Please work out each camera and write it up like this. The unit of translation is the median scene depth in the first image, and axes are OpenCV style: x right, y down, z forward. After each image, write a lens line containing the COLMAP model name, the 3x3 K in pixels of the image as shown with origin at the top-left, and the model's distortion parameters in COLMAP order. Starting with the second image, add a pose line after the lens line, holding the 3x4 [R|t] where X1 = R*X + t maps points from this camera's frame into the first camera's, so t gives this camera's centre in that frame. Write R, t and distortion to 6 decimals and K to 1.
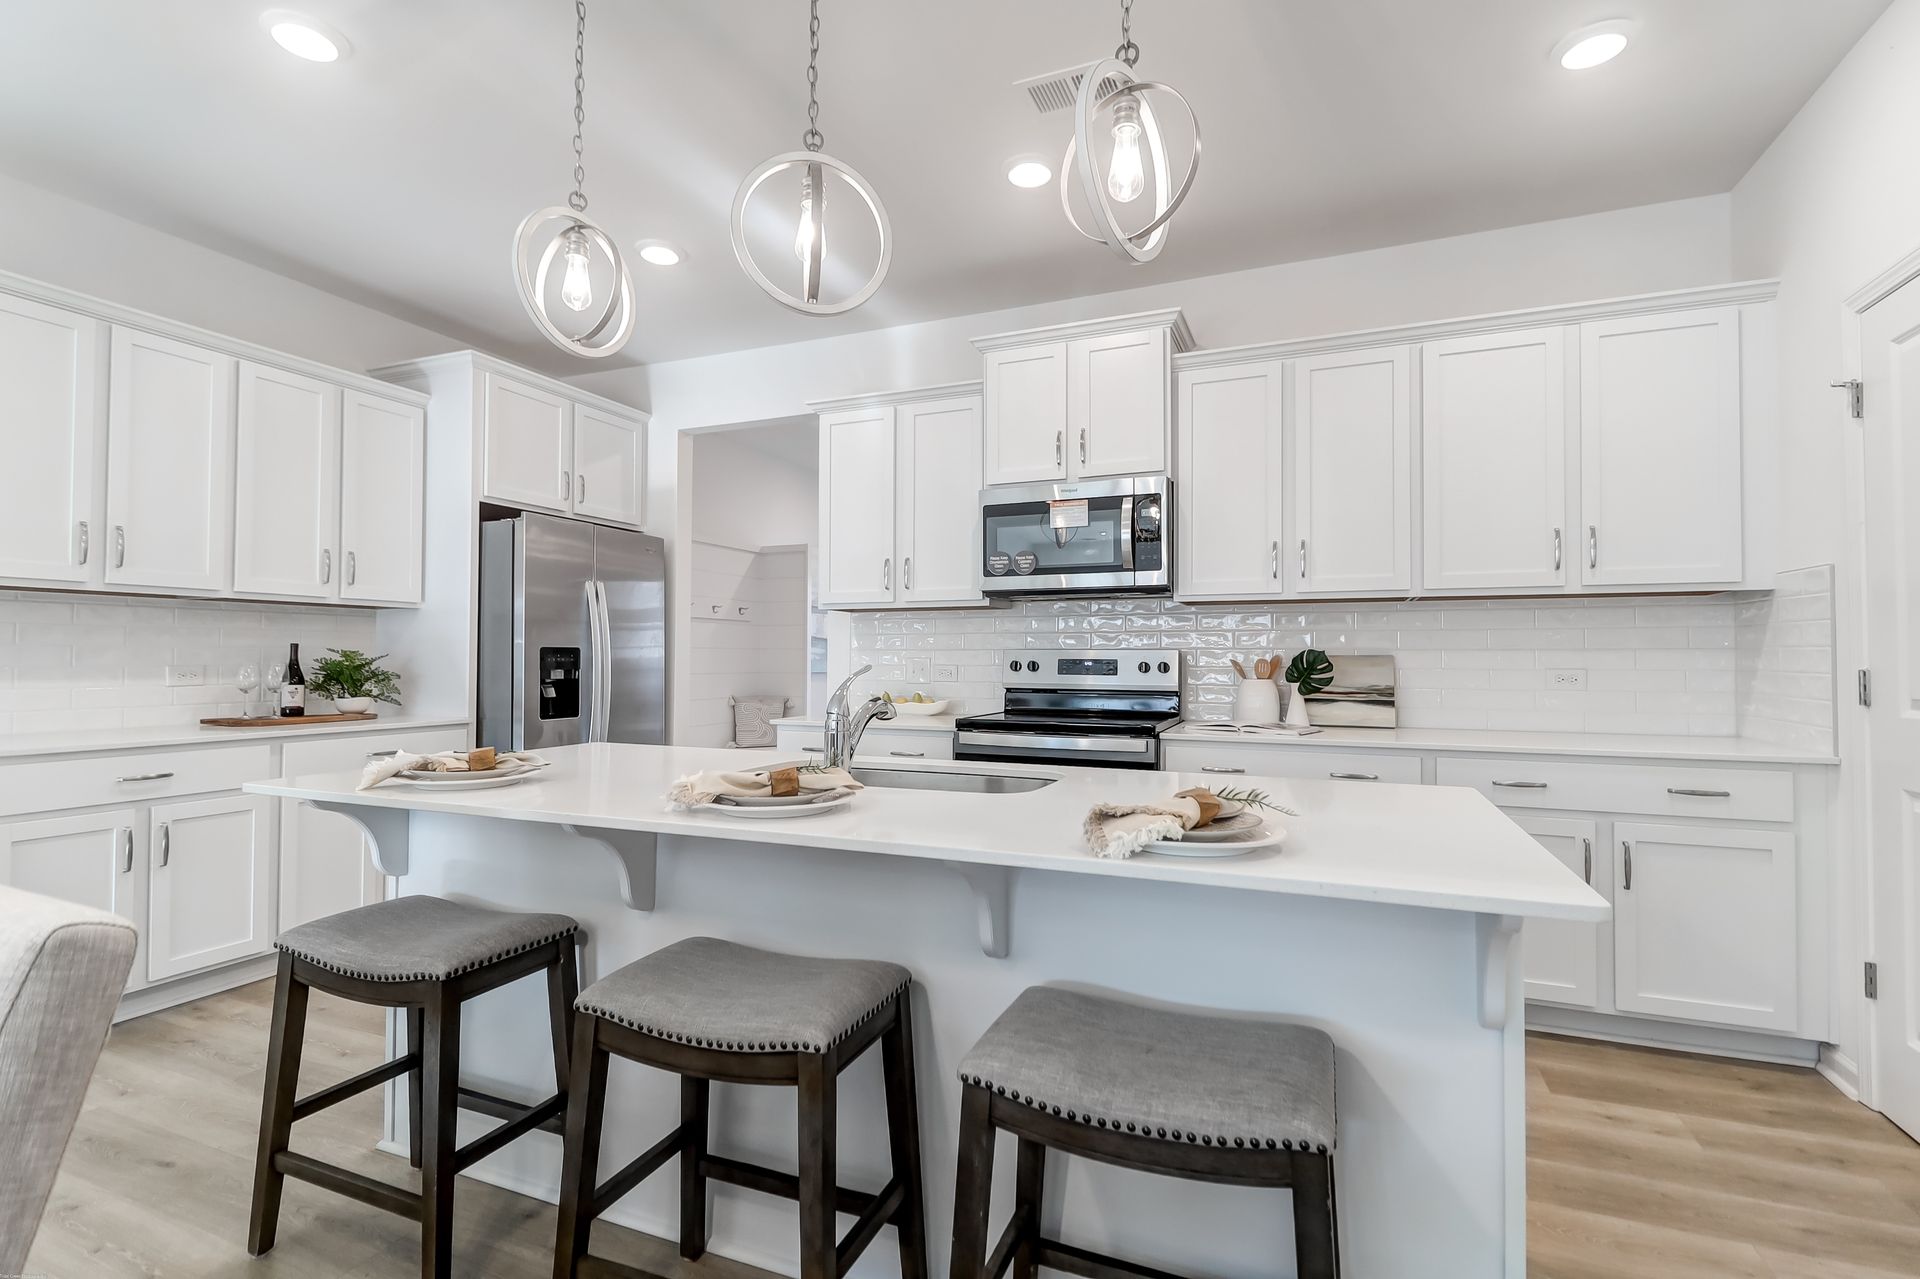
lens RADIAL K [[894.4, 0, 962.8], [0, 894.4, 643.1], [0, 0, 1]] dist [0.003616, 0.004862]
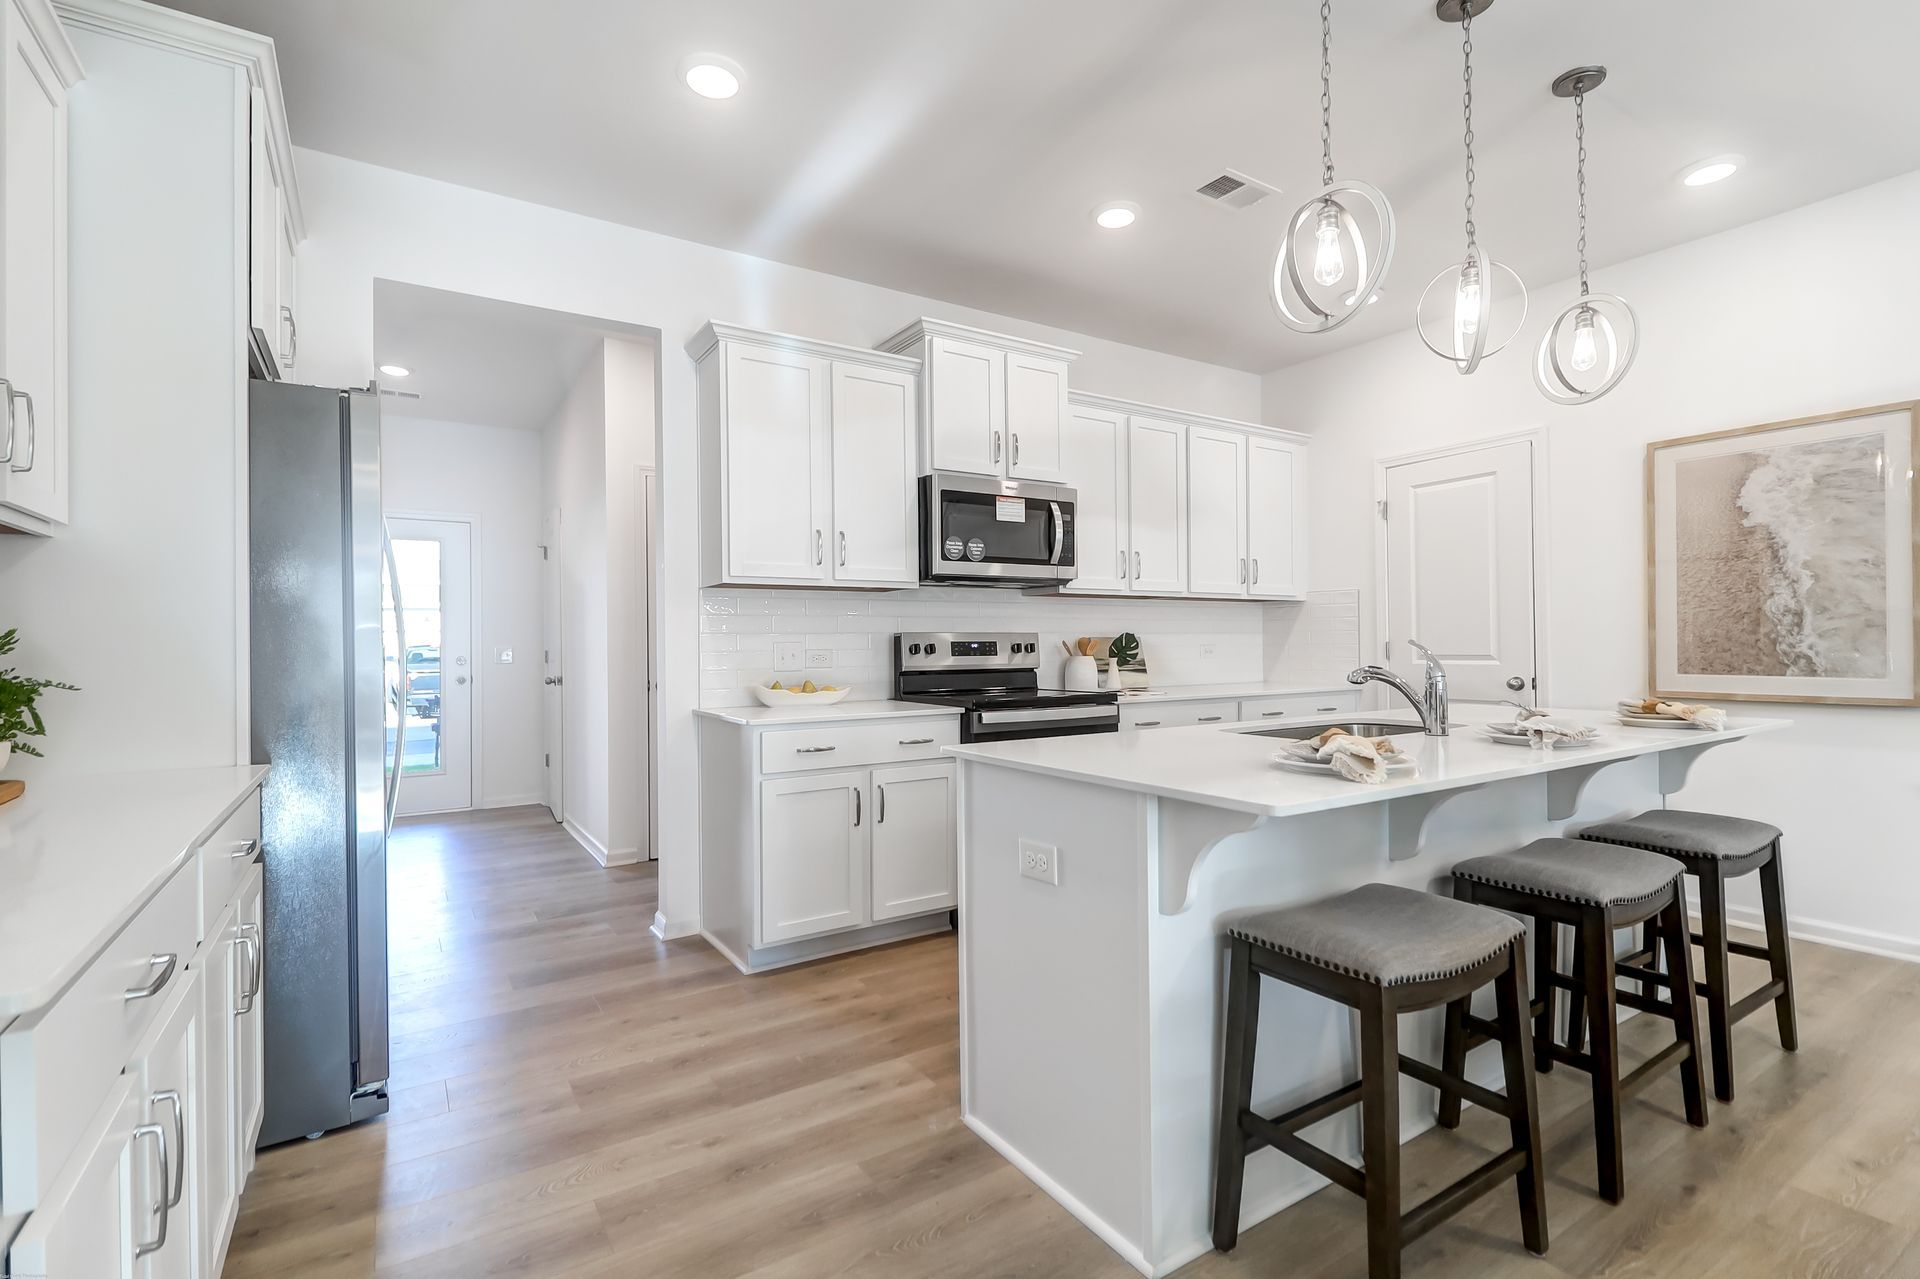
lens RADIAL K [[894.4, 0, 951.7], [0, 894.4, 646.7], [0, 0, 1]] dist [0.003616, 0.004862]
pose [[0.563512, -0.011285, 0.826030, -0.839949], [-0.005084, 0.999840, 0.017129, 0.006004], [-0.826092, -0.013852, 0.563365, 0.439798]]
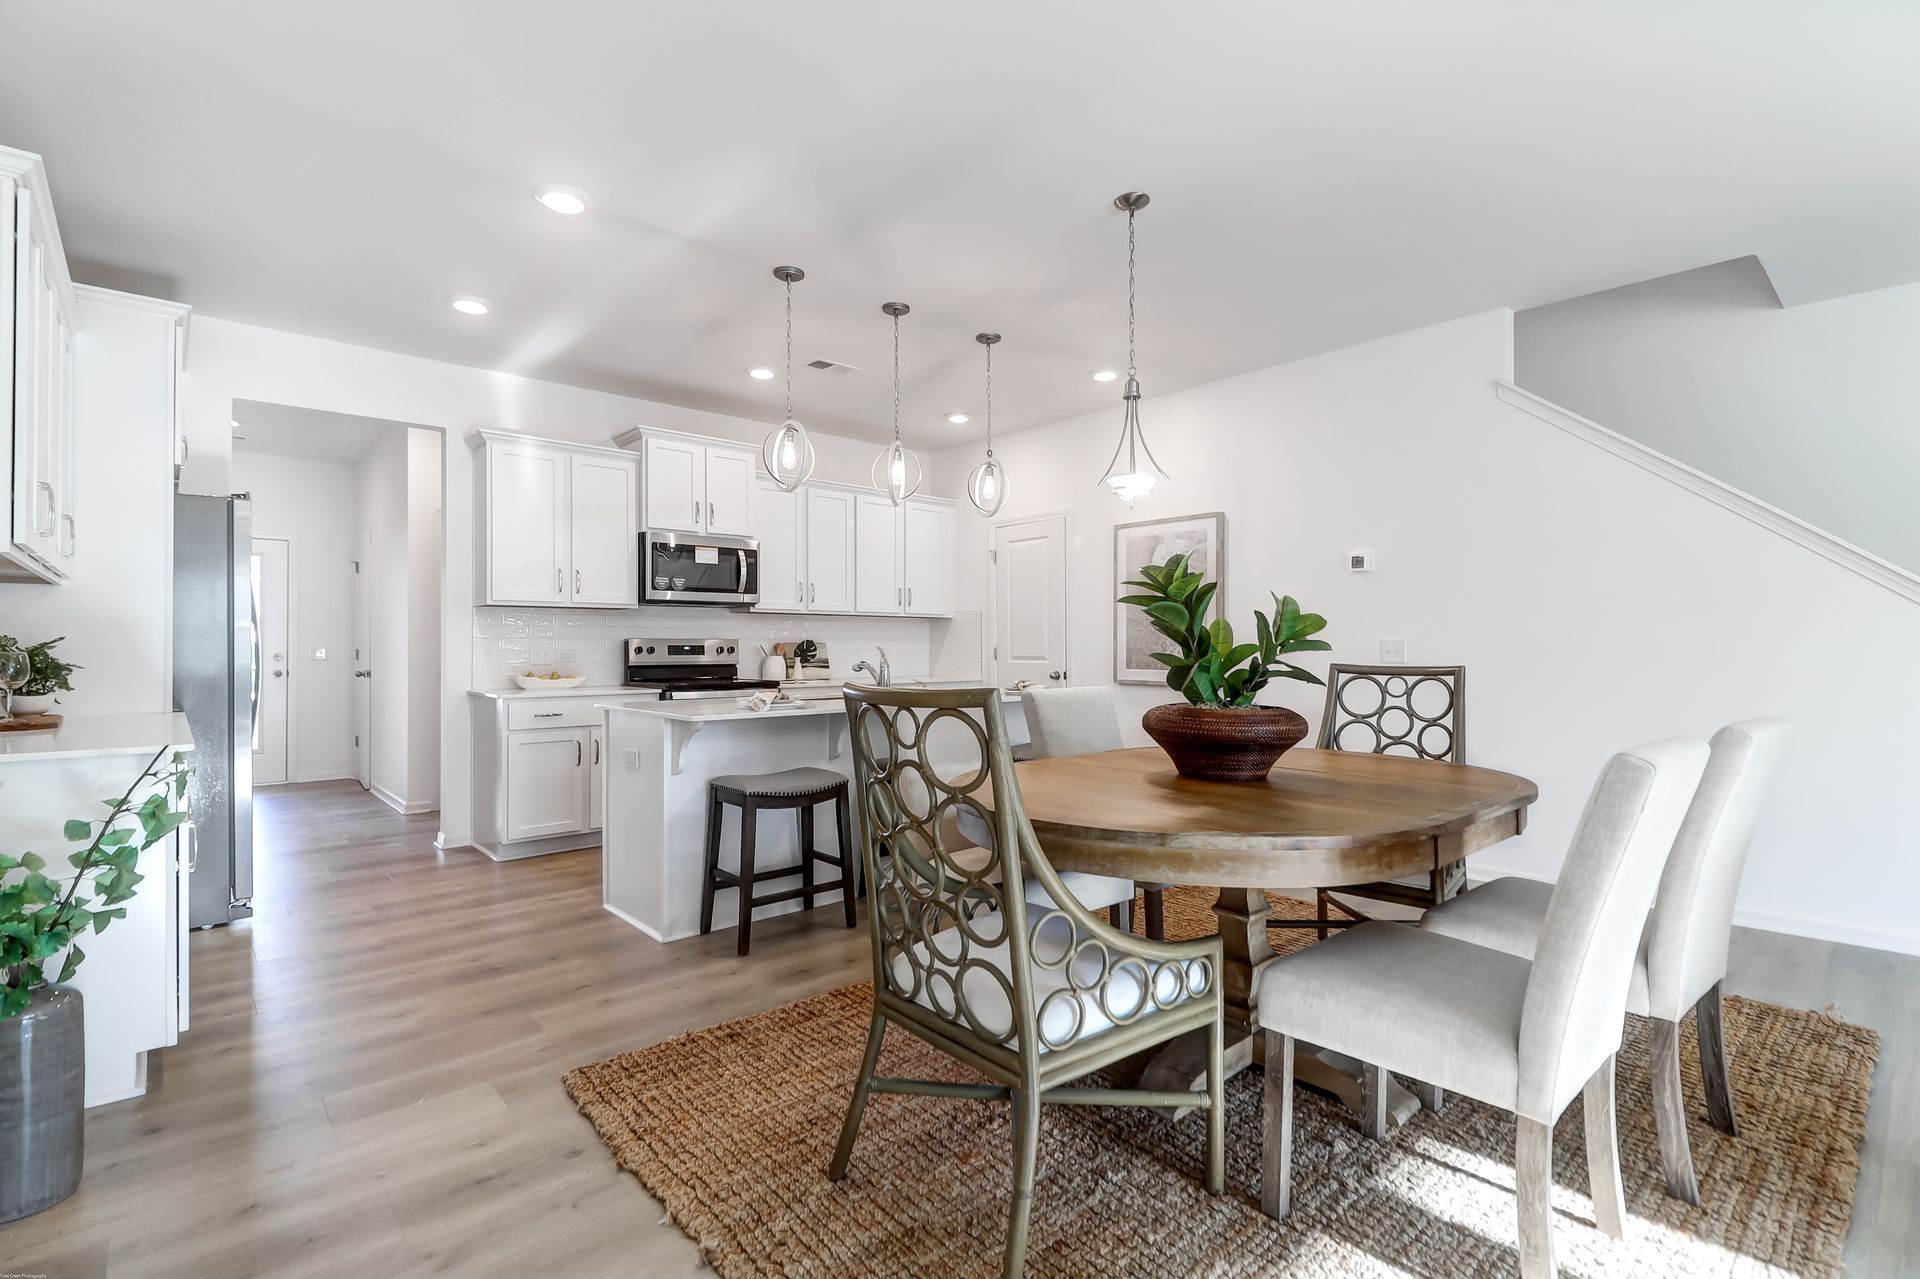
lens RADIAL K [[894.4, 0, 957.7], [0, 894.4, 643.8], [0, 0, 1]] dist [0.003616, 0.004862]
pose [[0.421117, -0.002283, 0.907003, -1.160467], [-0.015400, 0.999835, 0.009667, -0.007212], [-0.906875, -0.018039, 0.421013, -0.091571]]
